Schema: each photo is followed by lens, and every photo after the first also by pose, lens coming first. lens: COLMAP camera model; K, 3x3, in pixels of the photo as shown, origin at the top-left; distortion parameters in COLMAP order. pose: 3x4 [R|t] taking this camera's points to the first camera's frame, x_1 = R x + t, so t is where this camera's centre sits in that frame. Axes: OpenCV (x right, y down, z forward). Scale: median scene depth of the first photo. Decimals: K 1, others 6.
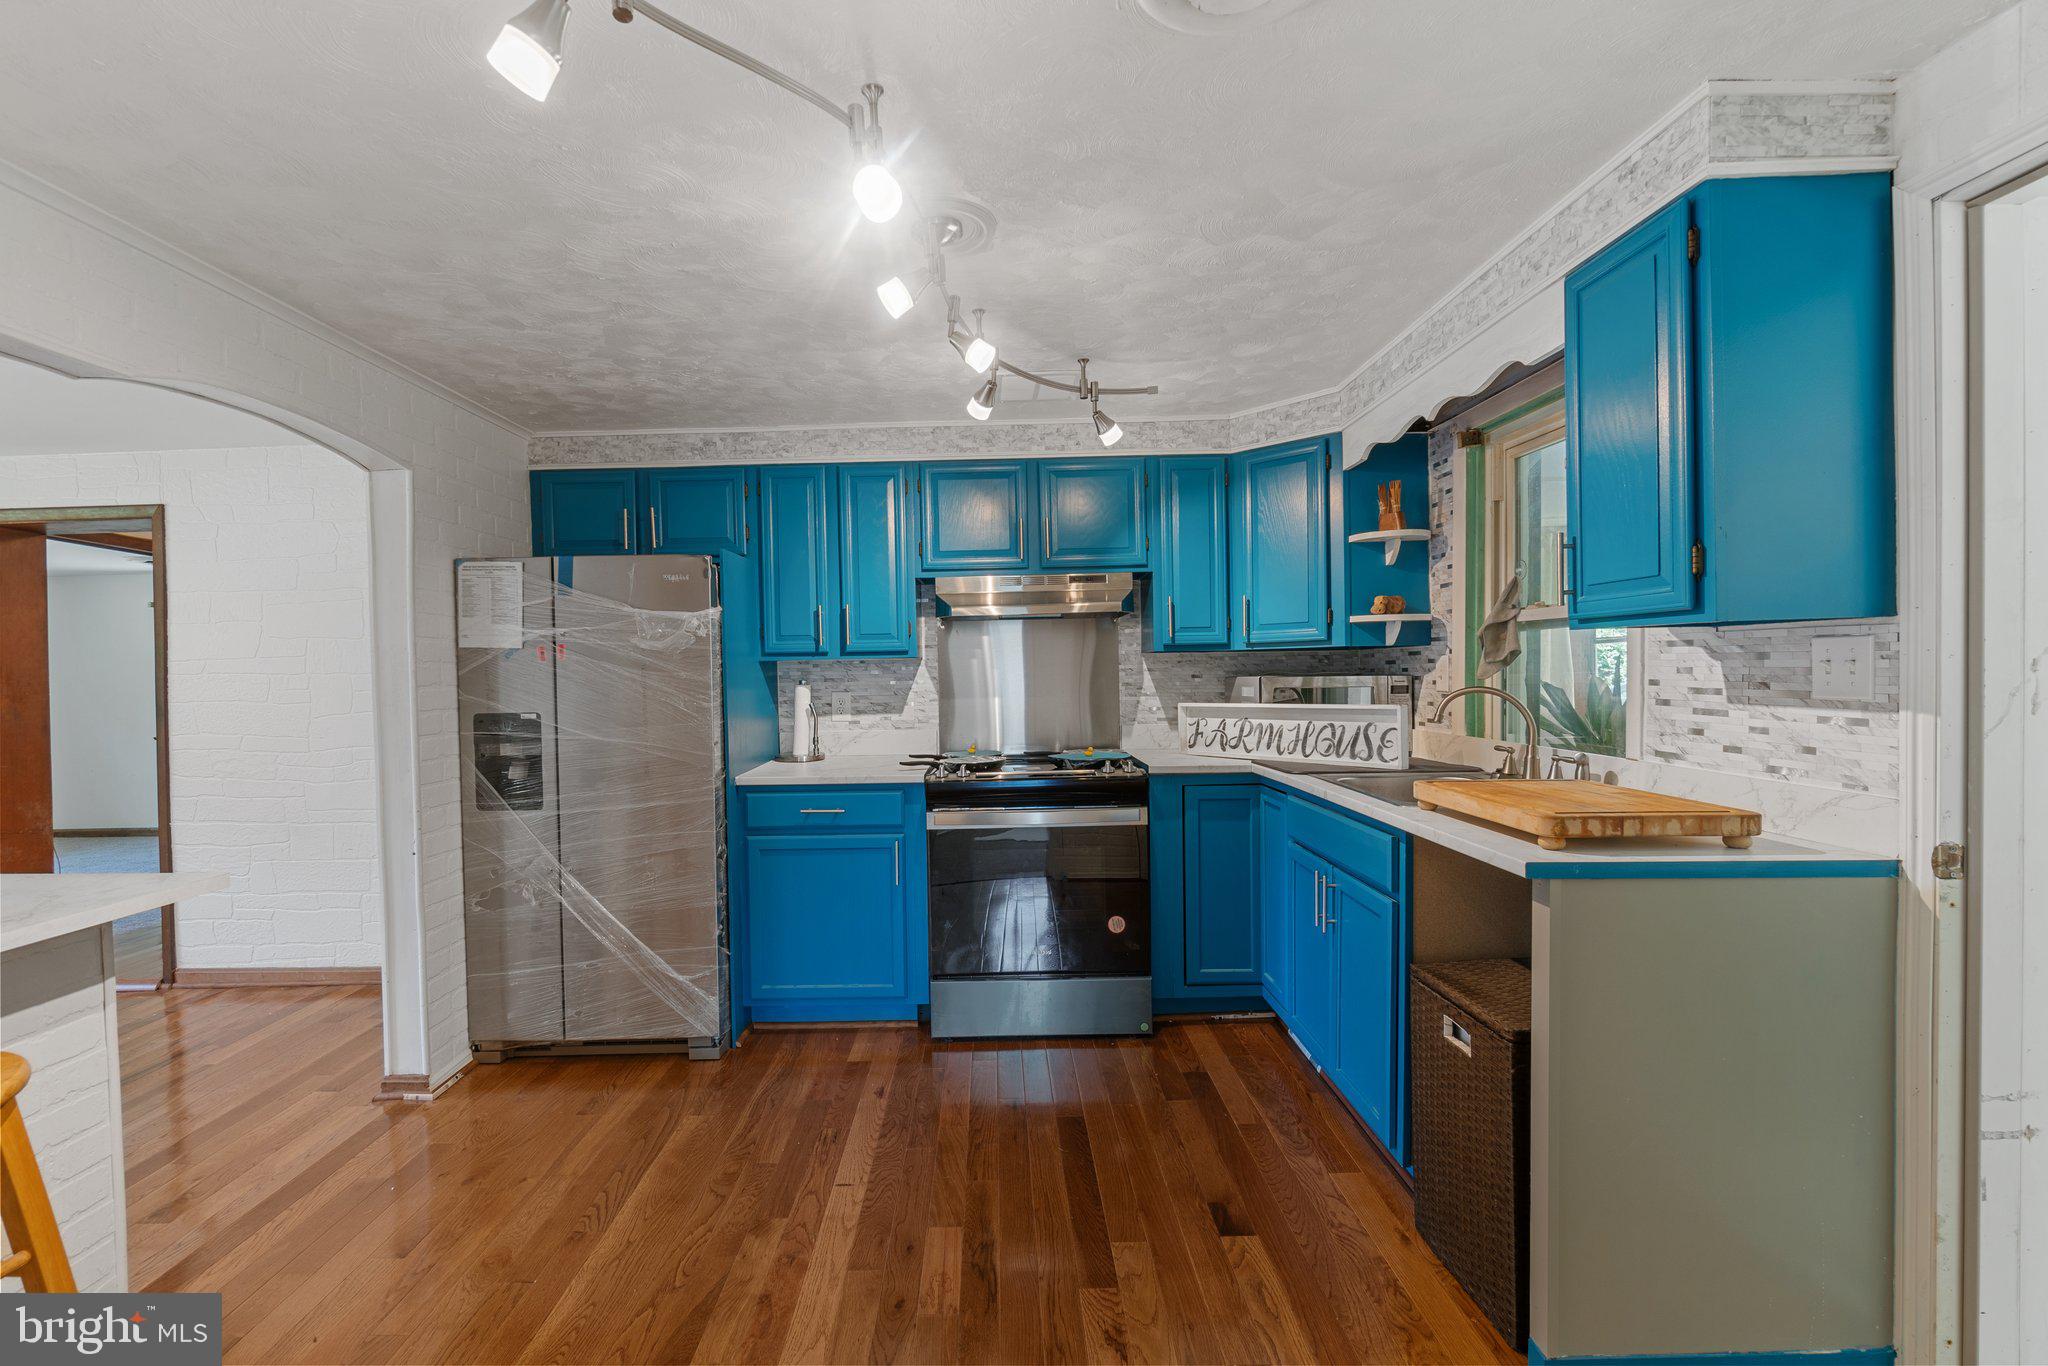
lens RADIAL K [[882.3, 0, 992.8], [0, 882.3, 687.7], [0, 0, 1]] dist [-0.001936, 0.000020]
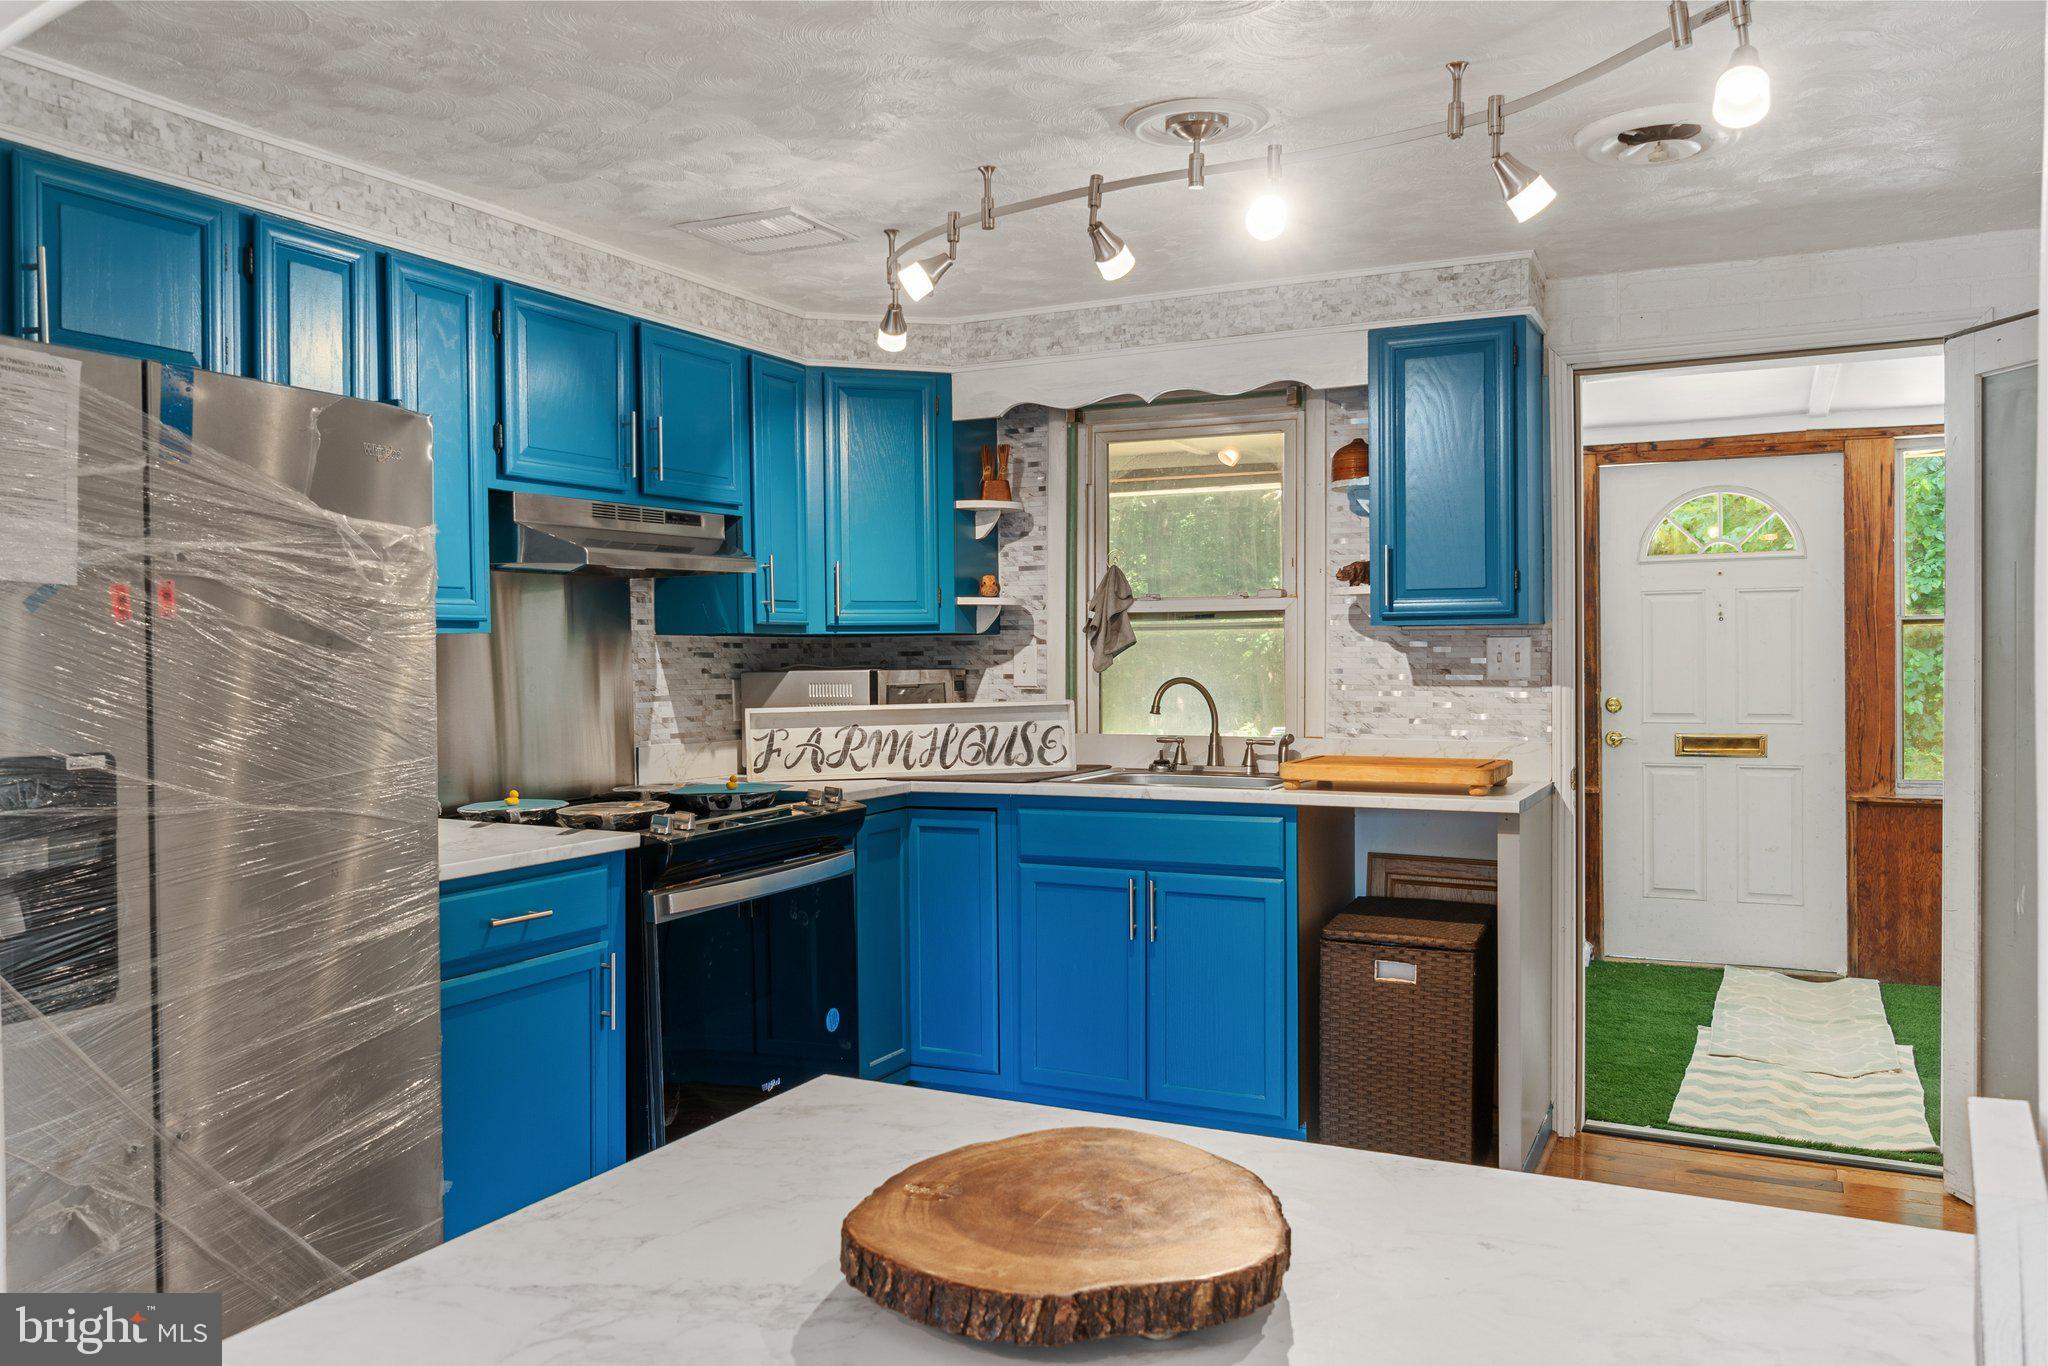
lens RADIAL K [[1554.3, 0, 969.6], [0, 1554.3, 684.7], [0, 0, 1]] dist [-0.006591, -0.001038]
pose [[0.449673, -0.004781, 0.893180, -0.896070], [0.018931, 0.999812, -0.004179, 0.007810], [-0.892992, 0.018788, 0.449679, 0.331077]]
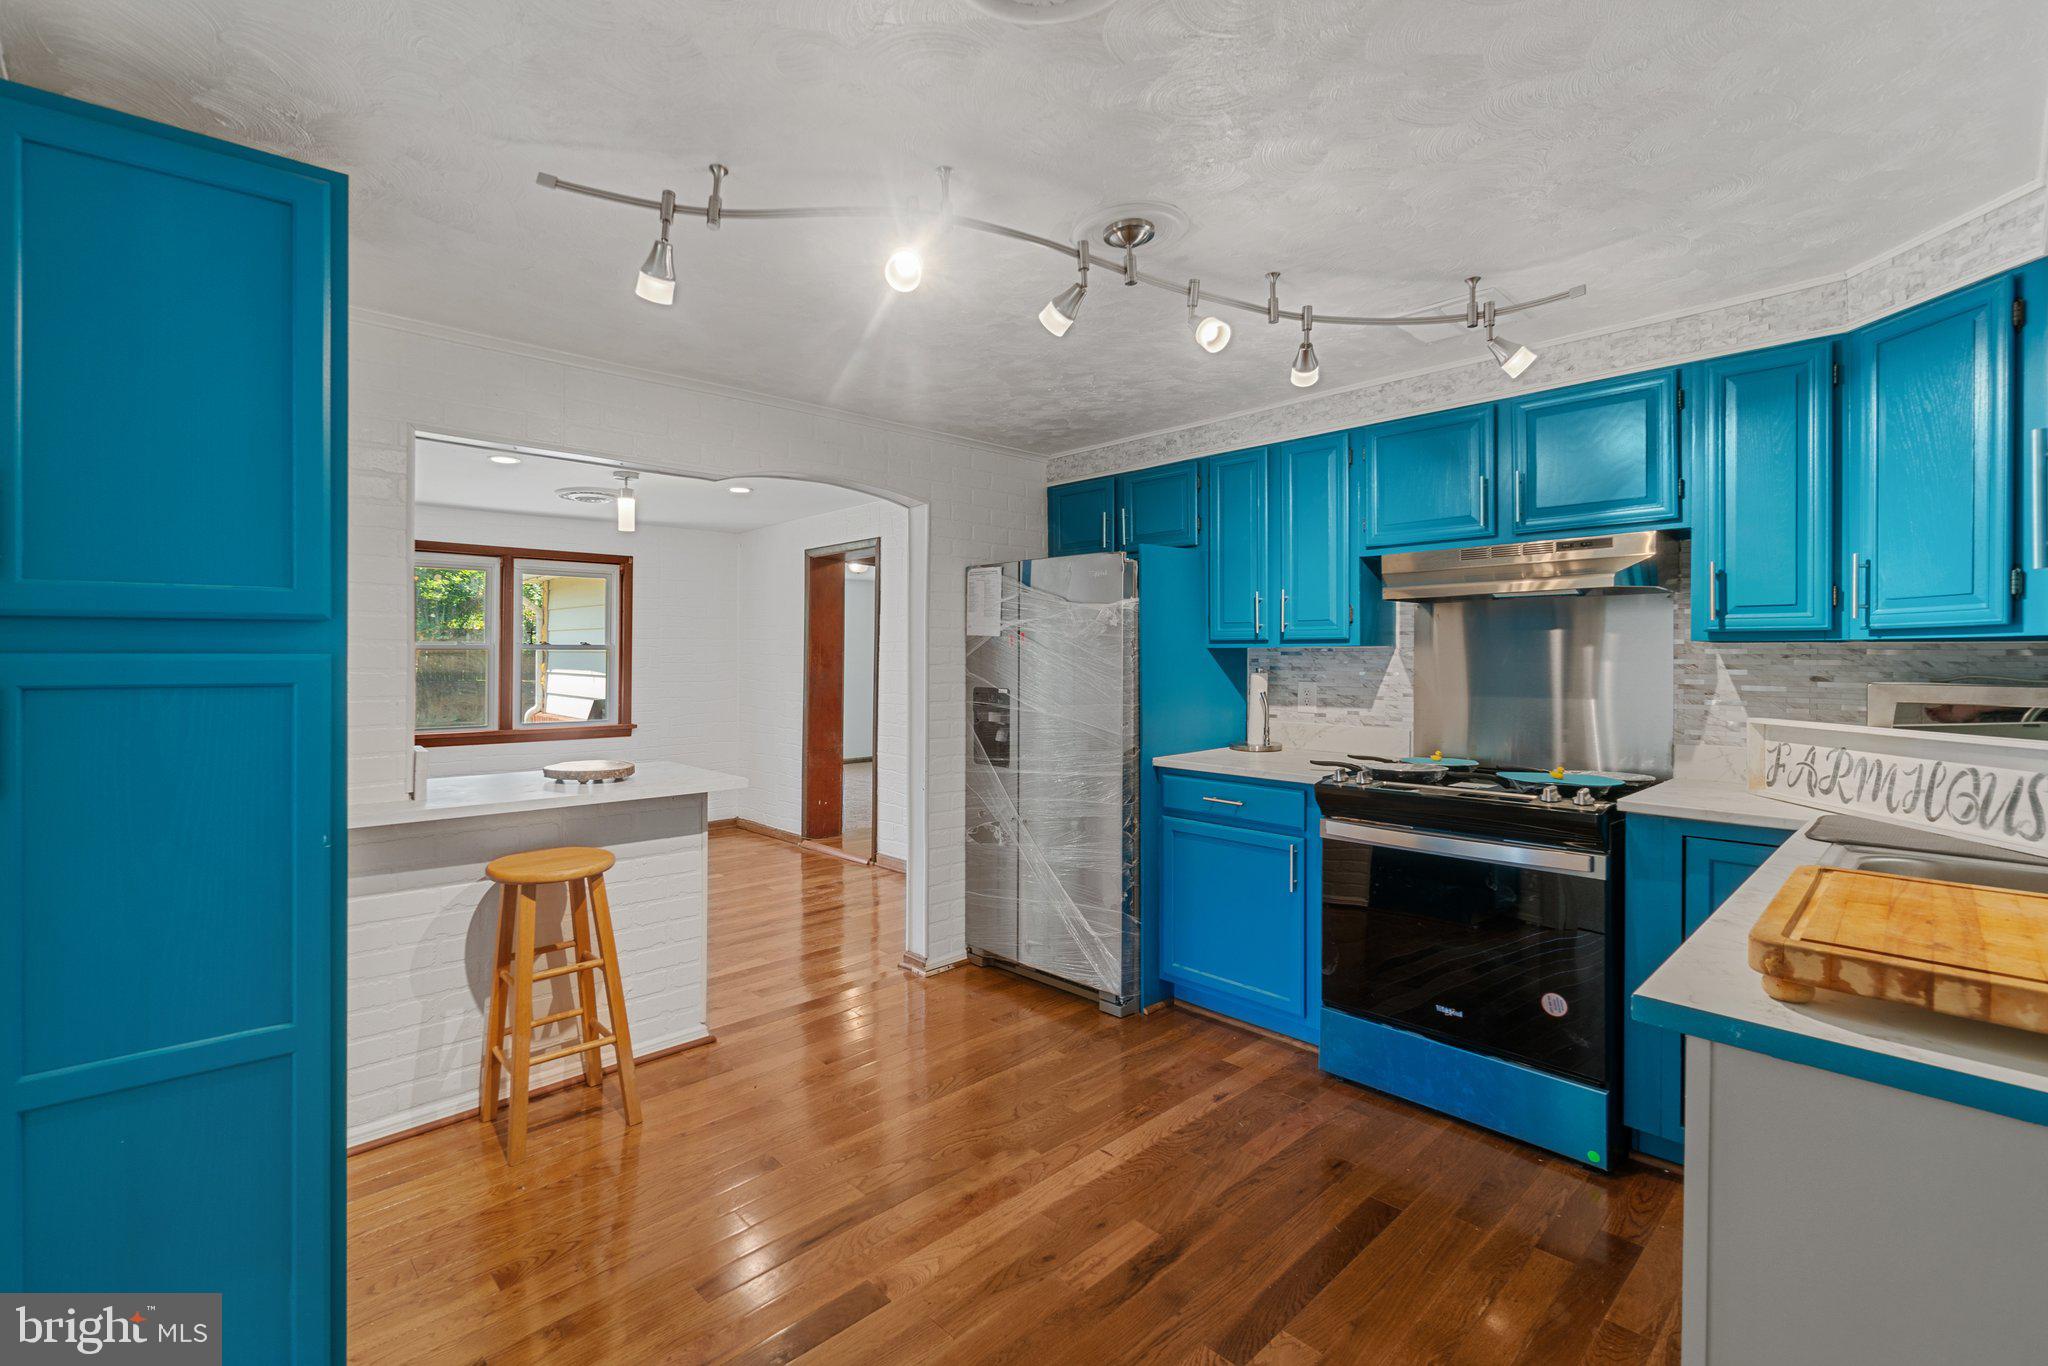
lens RADIAL K [[916.7, 0, 981.0], [0, 916.7, 656.4], [0, 0, 1]] dist [0.006252, 0.000732]
pose [[0.678102, 0.018851, -0.734726, 0.370094], [-0.028141, 0.999604, -0.000326, -0.014194], [0.734428, 0.020897, 0.678364, 0.099231]]
